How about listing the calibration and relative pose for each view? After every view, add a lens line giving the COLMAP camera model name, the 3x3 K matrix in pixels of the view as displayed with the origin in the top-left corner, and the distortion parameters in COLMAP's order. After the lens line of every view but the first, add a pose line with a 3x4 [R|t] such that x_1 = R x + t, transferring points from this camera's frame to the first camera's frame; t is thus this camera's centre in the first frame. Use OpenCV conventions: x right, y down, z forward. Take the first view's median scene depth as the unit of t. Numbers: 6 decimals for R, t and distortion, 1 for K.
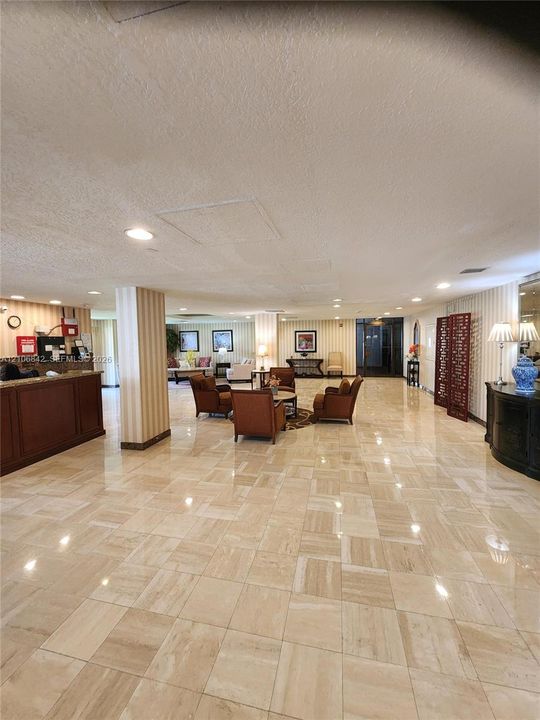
lens RADIAL K [[297.6, 0, 270.3], [0, 297.6, 356.0], [0, 0, 1]] dist [-0.000246, -0.000153]
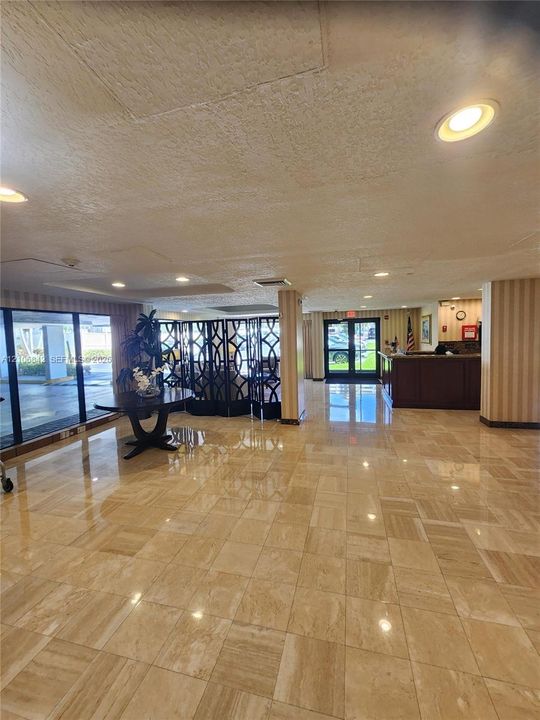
lens RADIAL K [[297.6, 0, 270.5], [0, 297.6, 357.5], [0, 0, 1]] dist [-0.000246, -0.000153]
pose [[-0.037169, 0.089976, -0.995250, 0.895428], [-0.023338, 0.995588, 0.090879, -0.037243], [0.999036, 0.026605, -0.034905, 0.258365]]
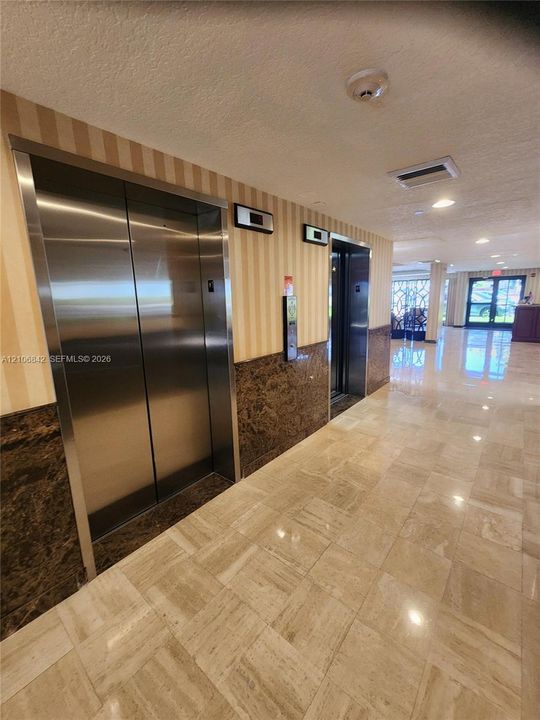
lens RADIAL K [[297.6, 0, 274.8], [0, 297.6, 354.0], [0, 0, 1]] dist [-0.000246, -0.000153]
pose [[-0.448022, 0.194969, -0.872504, 2.530694], [-0.013712, 0.974317, 0.224761, -0.035841], [0.893918, 0.112662, -0.433842, 0.233150]]
